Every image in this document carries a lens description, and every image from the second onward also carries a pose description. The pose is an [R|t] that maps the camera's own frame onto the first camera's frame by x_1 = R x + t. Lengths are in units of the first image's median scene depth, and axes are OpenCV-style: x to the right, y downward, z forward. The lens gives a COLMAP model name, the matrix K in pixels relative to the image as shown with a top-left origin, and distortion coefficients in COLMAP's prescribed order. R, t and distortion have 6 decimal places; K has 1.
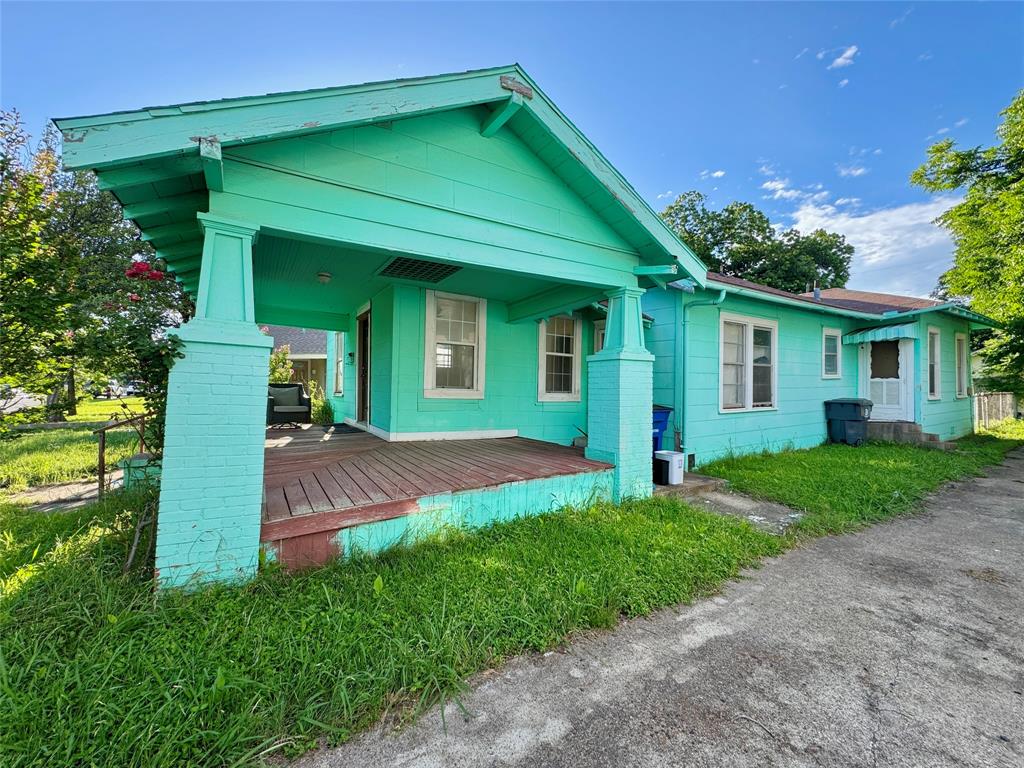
lens RADIAL K [[401.1, 0, 512.0], [0, 401.1, 398.5], [0, 0, 1]] dist [0.000034, 0.000100]
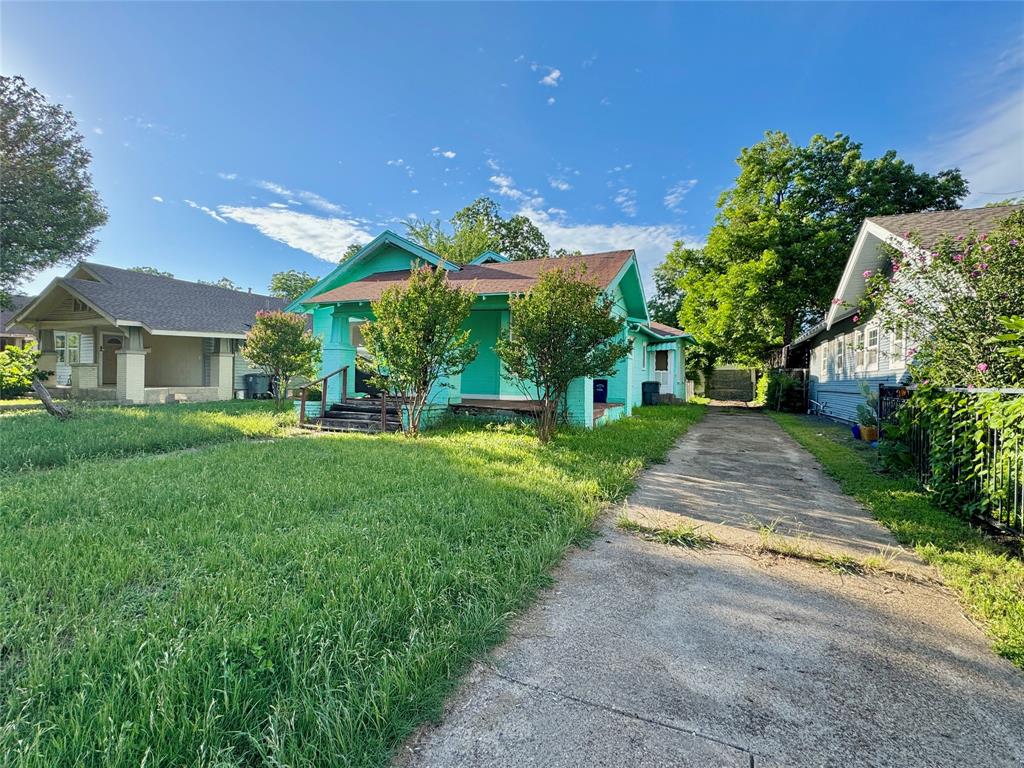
lens RADIAL K [[486.0, 0, 506.3], [0, 486.0, 385.3], [0, 0, 1]] dist [-0.001919, -0.000866]
pose [[0.830417, 0.000786, 0.557142, -0.354236], [0.011156, 0.999775, -0.018038, 0.019723], [-0.557031, 0.021194, 0.830221, -0.179085]]
